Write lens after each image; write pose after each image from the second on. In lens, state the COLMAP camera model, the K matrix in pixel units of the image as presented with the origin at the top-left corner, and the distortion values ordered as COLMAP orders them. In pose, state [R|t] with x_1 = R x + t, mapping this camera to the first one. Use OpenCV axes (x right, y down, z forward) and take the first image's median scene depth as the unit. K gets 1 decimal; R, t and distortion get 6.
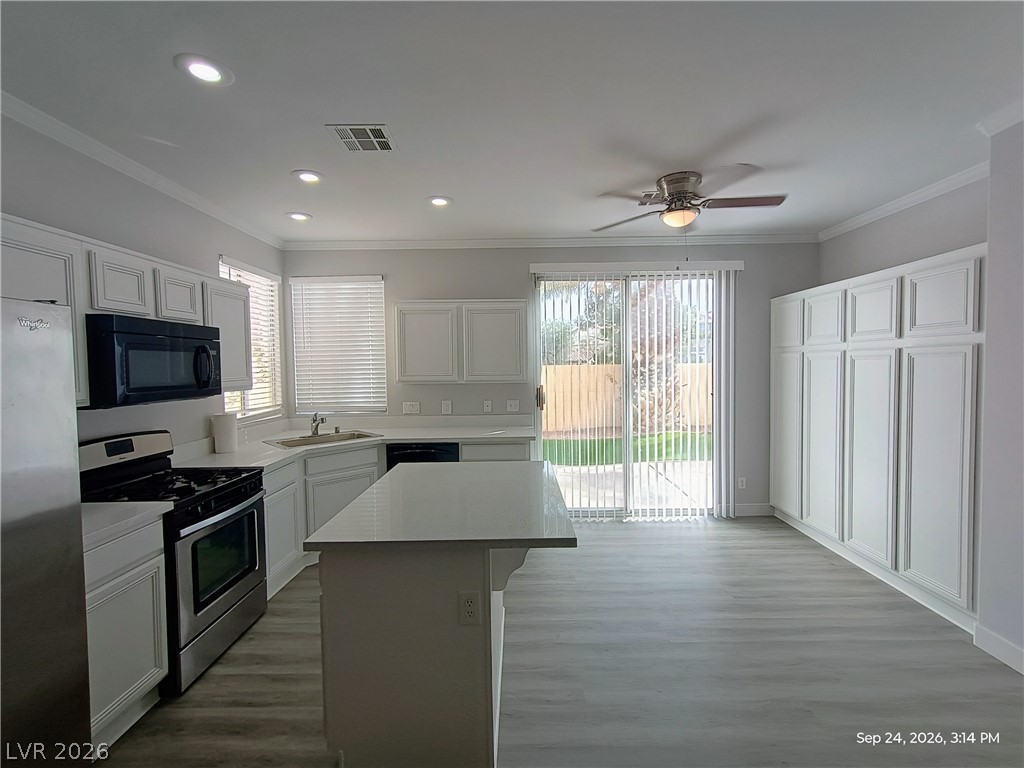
lens RADIAL K [[464.9, 0, 514.6], [0, 464.9, 384.9], [0, 0, 1]] dist [0.006910, 0.000619]
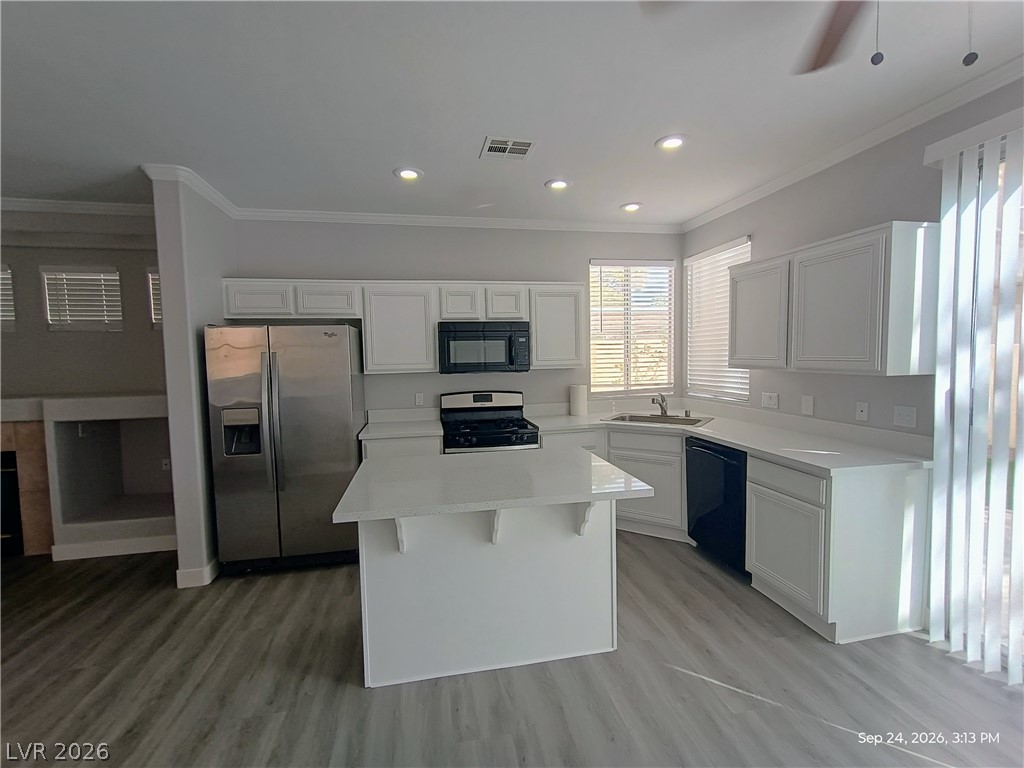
lens RADIAL K [[464.9, 0, 518.5], [0, 464.9, 382.1], [0, 0, 1]] dist [0.006910, 0.000619]
pose [[0.205571, 0.076124, -0.975677, 0.595731], [-0.026283, 0.997040, 0.072253, -0.035218], [0.978289, 0.010790, 0.206964, 0.573565]]
